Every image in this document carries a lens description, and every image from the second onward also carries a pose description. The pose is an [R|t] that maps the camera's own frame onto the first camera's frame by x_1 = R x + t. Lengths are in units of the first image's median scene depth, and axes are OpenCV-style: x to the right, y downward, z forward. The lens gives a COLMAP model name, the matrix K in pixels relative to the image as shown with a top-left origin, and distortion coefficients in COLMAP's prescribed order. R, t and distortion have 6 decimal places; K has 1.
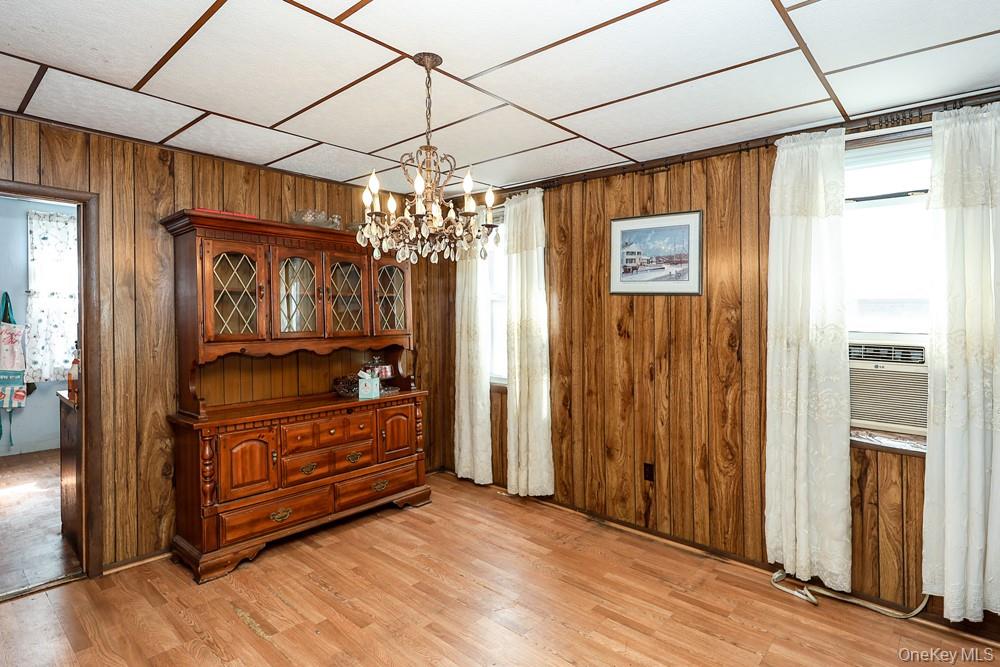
lens RADIAL K [[515.8, 0, 531.4], [0, 515.8, 315.5], [0, 0, 1]] dist [0.004122, 0.000787]
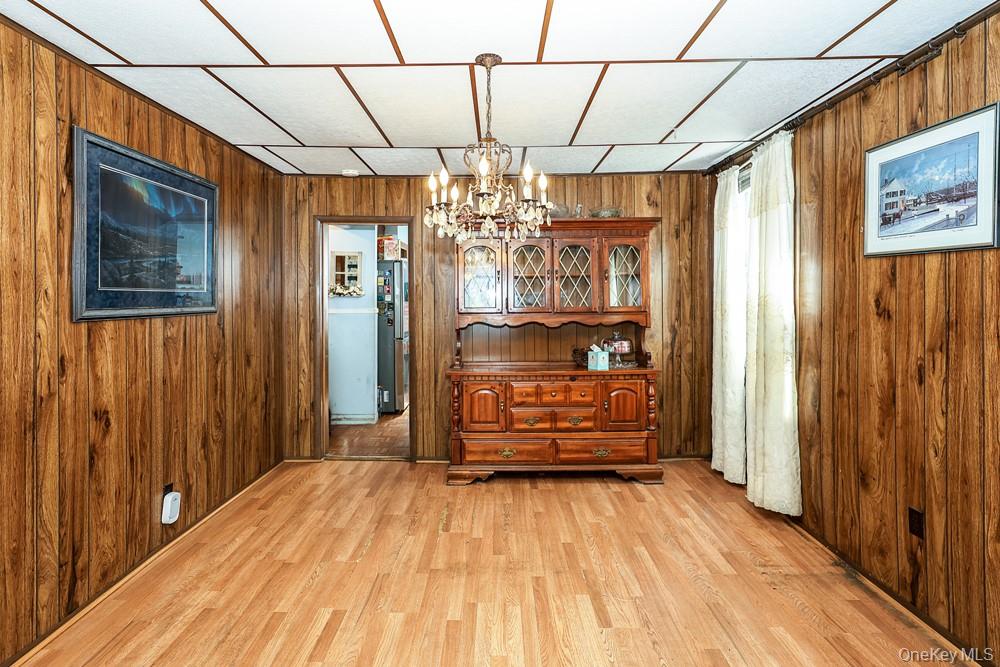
lens RADIAL K [[491.3, 0, 492.1], [0, 491.3, 302.0], [0, 0, 1]] dist [-0.007897, 0.000259]
pose [[0.641944, -0.003139, -0.766745, 0.352093], [0.010302, 0.999937, 0.004532, 0.012836], [0.766683, -0.010808, 0.641935, 0.185056]]
